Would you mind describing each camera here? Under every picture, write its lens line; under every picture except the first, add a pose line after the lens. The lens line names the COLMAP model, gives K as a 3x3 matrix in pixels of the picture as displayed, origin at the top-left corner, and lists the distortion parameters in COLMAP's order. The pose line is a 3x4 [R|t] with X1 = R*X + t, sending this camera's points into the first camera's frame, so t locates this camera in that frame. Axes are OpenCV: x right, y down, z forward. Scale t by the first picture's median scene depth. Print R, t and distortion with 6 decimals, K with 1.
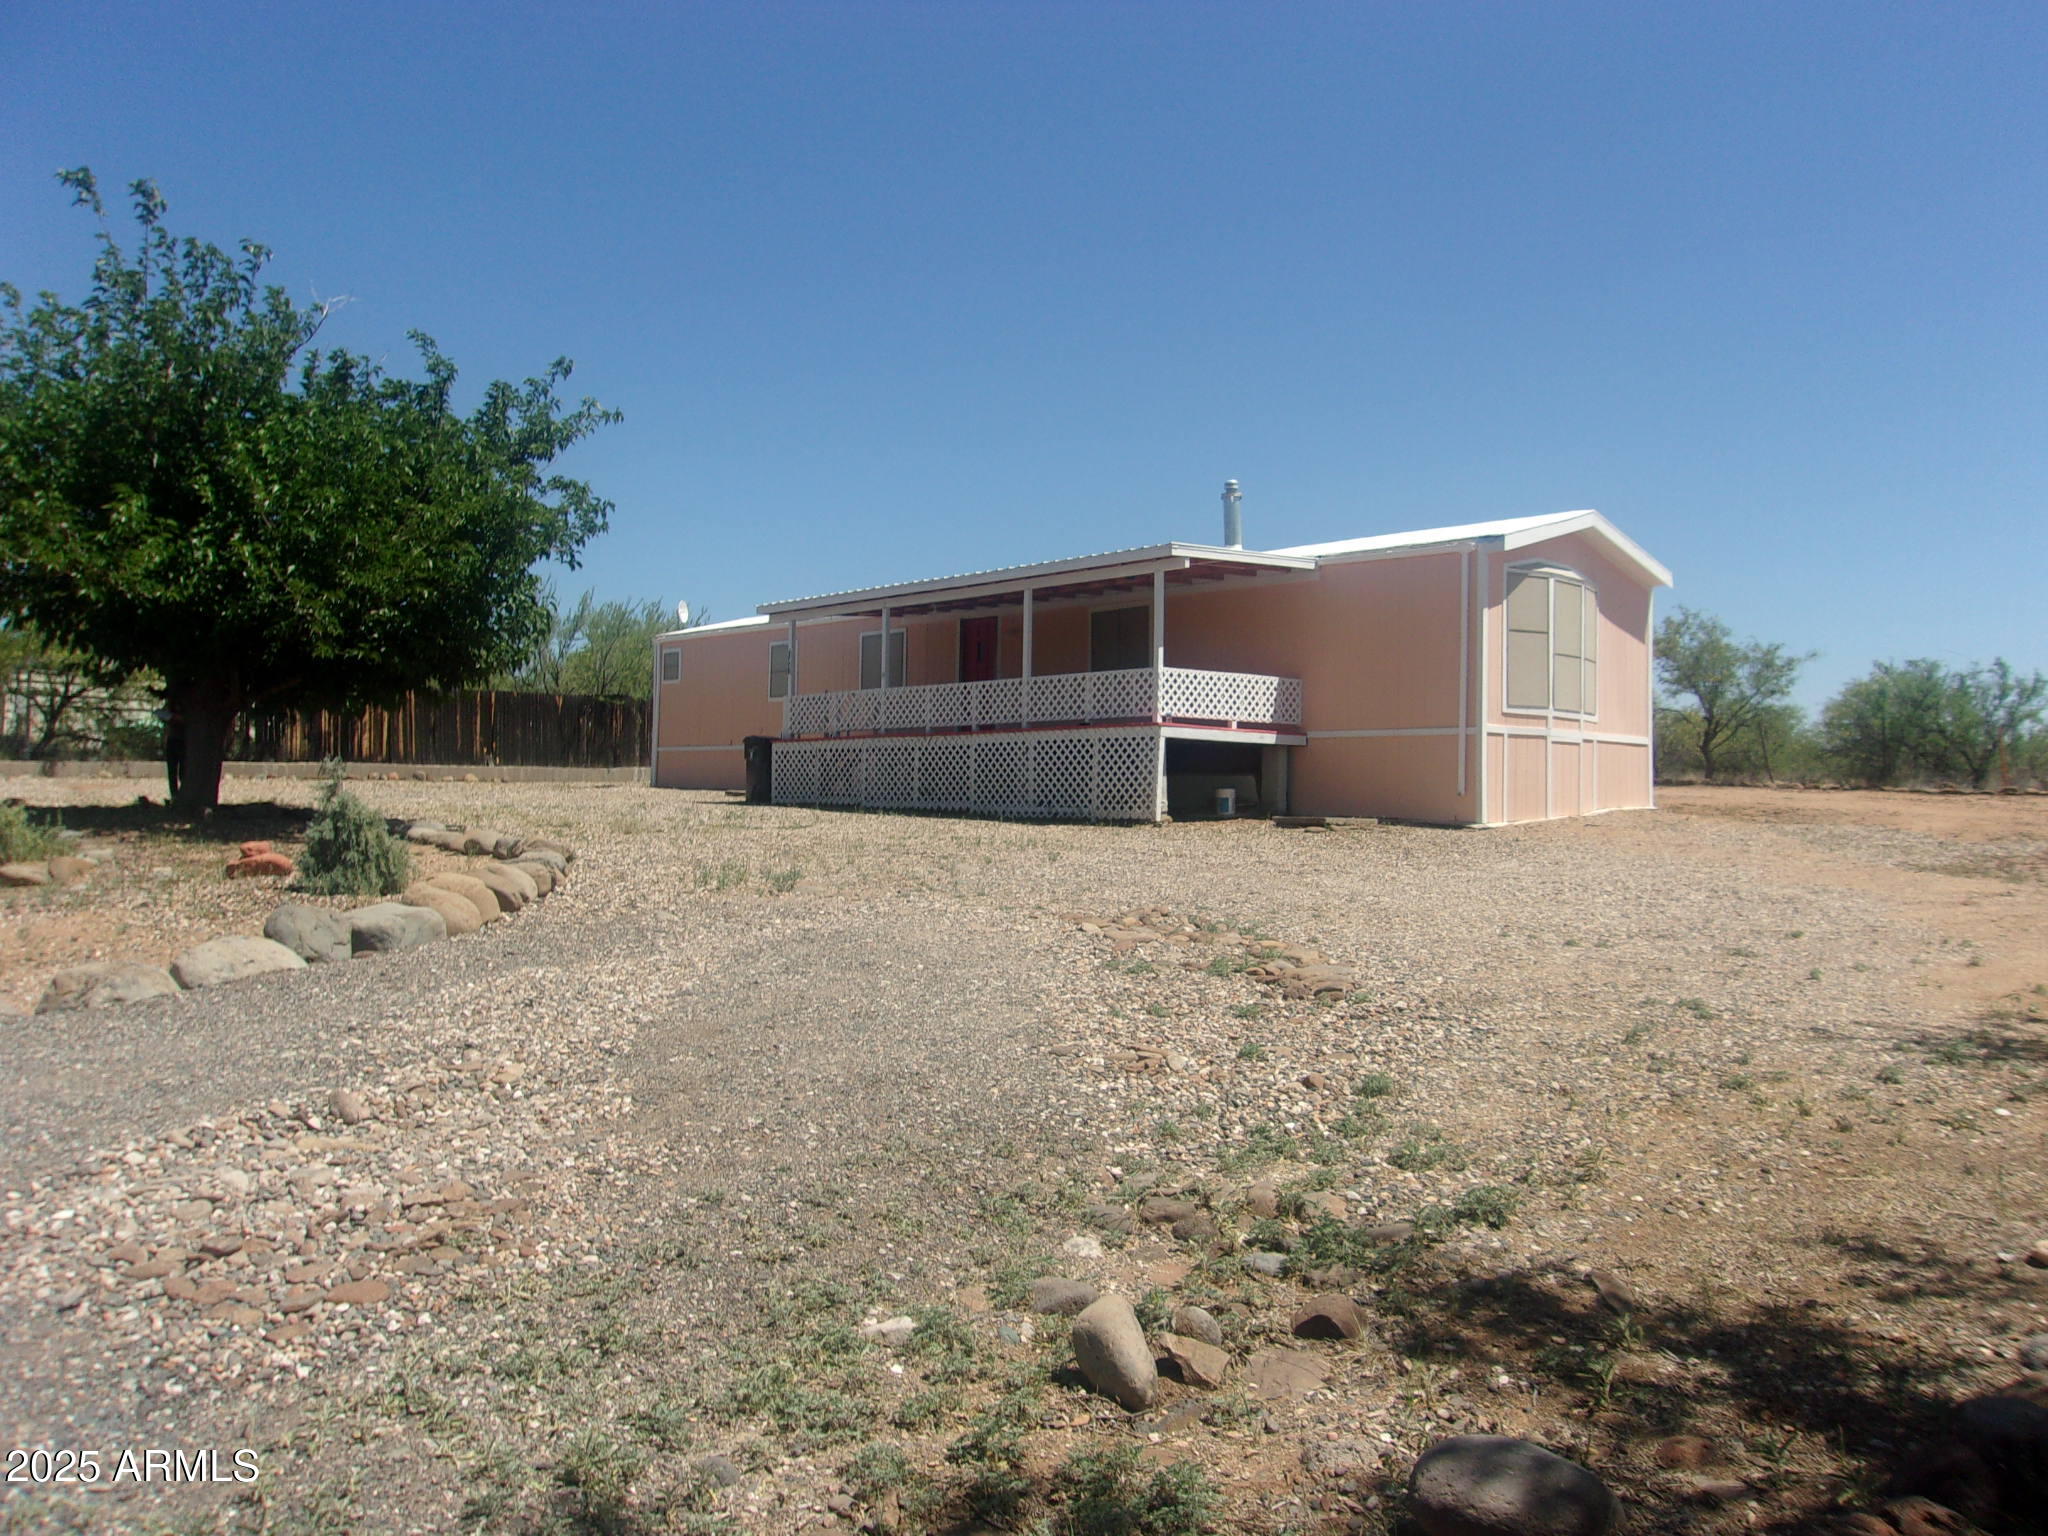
lens RADIAL K [[1611.4, 0, 1009.6], [0, 1611.4, 763.4], [0, 0, 1]] dist [-0.028280, 0.054675]
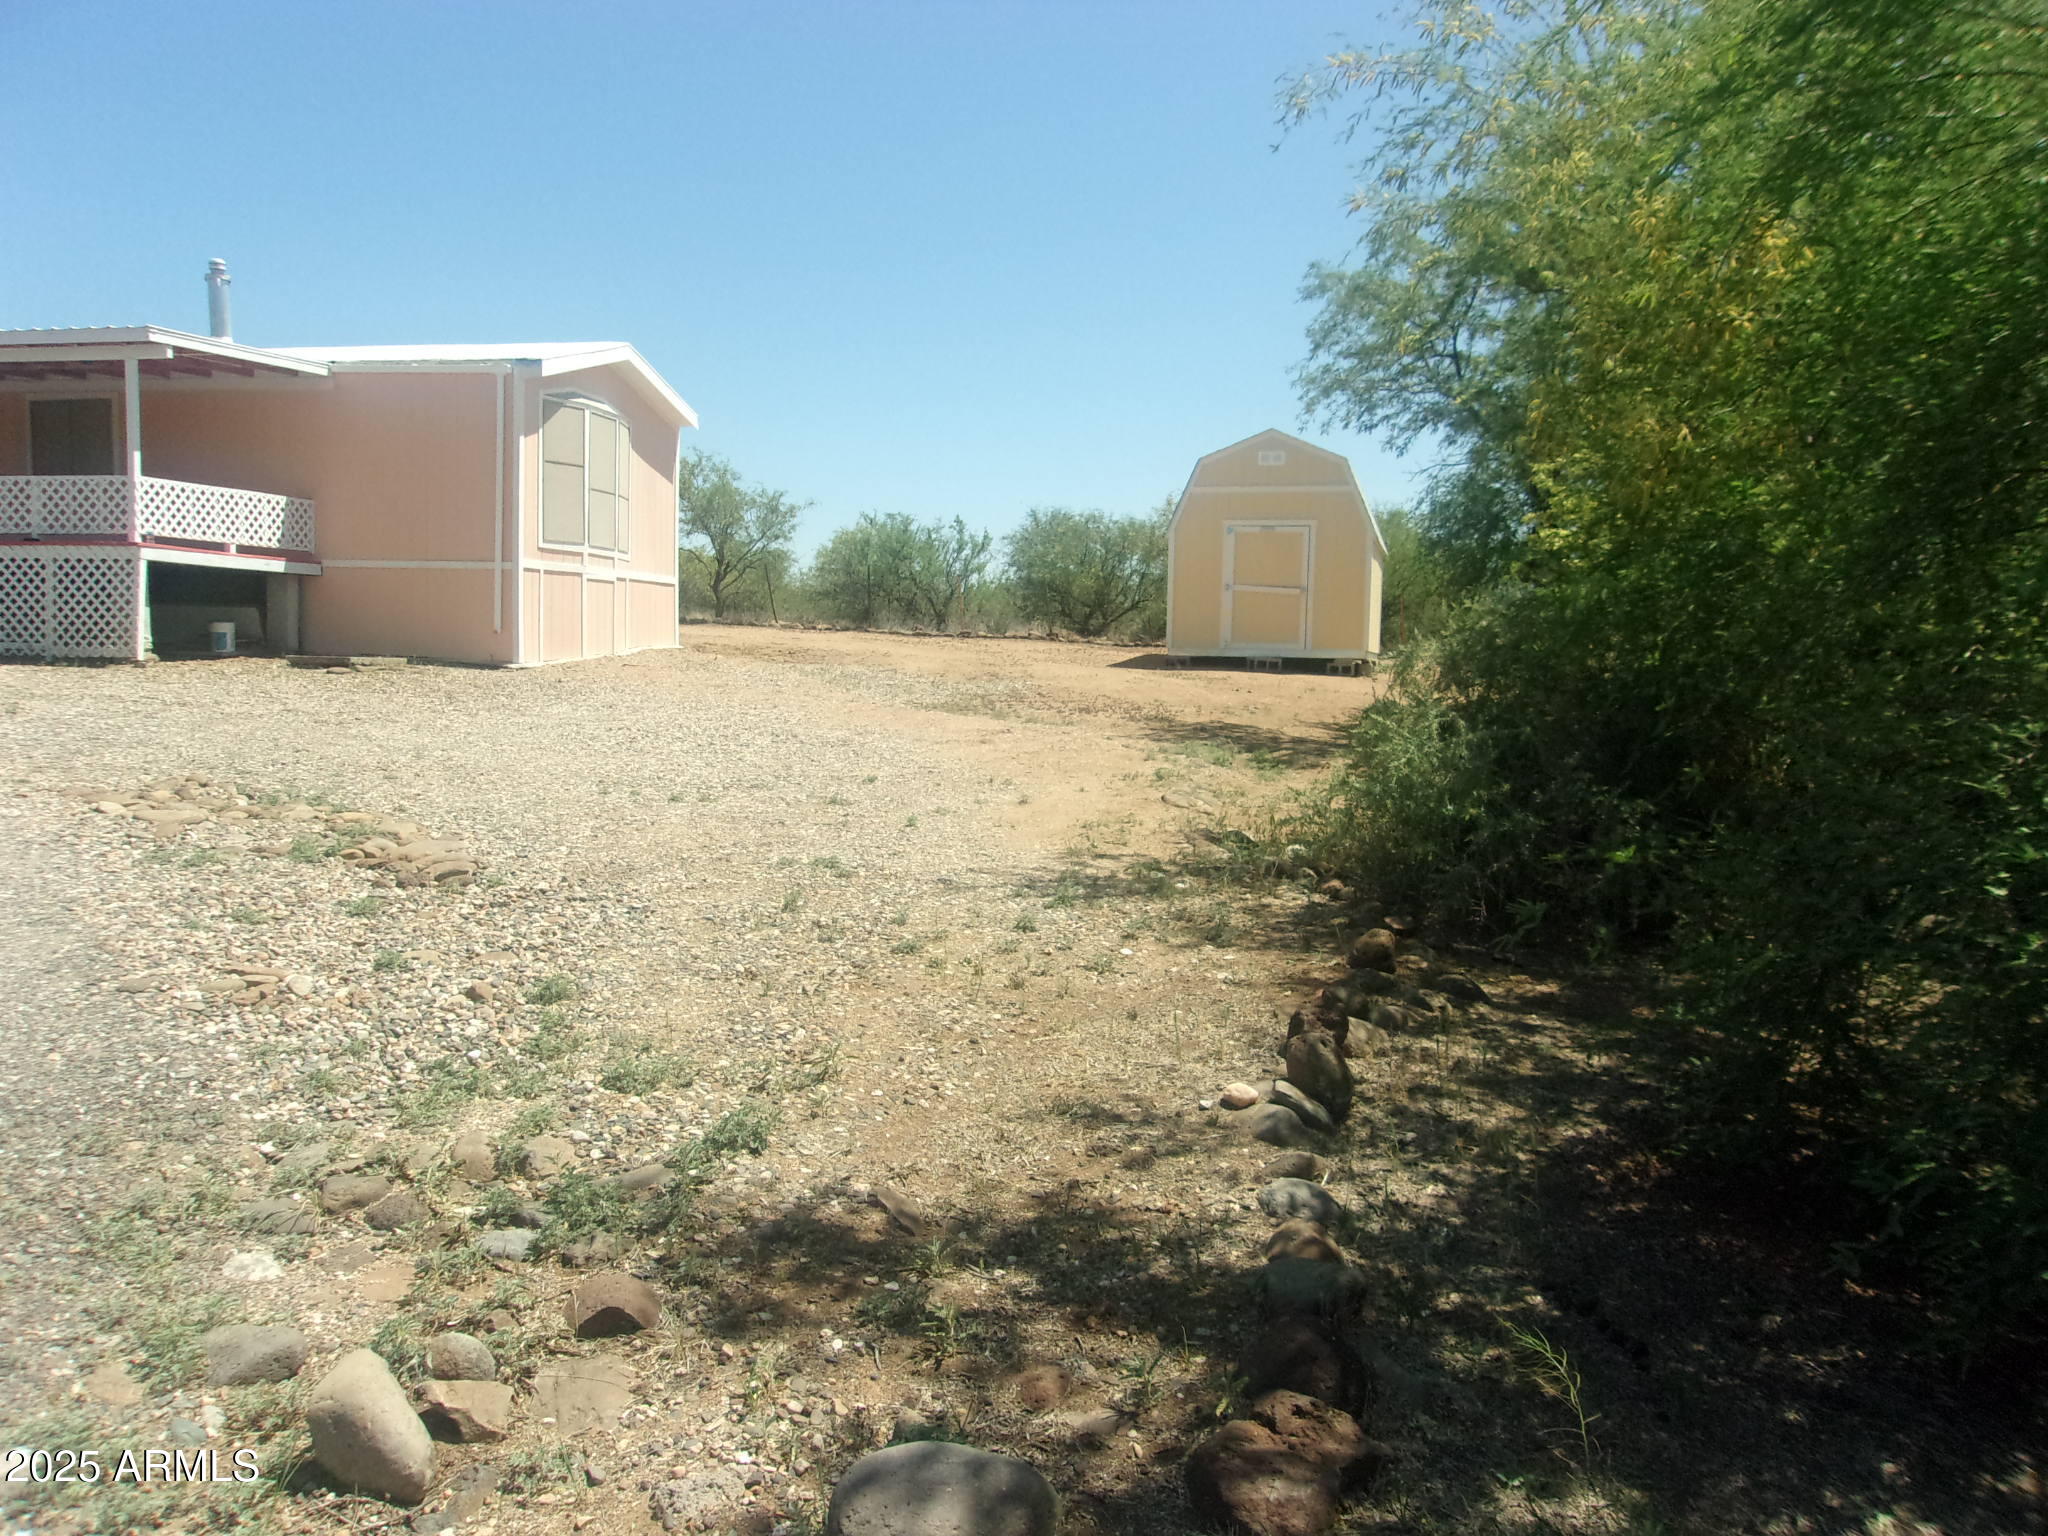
lens RADIAL K [[1611.4, 0, 1009.6], [0, 1611.4, 763.4], [0, 0, 1]] dist [-0.028280, 0.054675]
pose [[0.817450, -0.034478, 0.574966, -0.068760], [-0.026616, 0.994880, 0.097499, -0.014807], [-0.575384, -0.095003, 0.812347, 0.153829]]
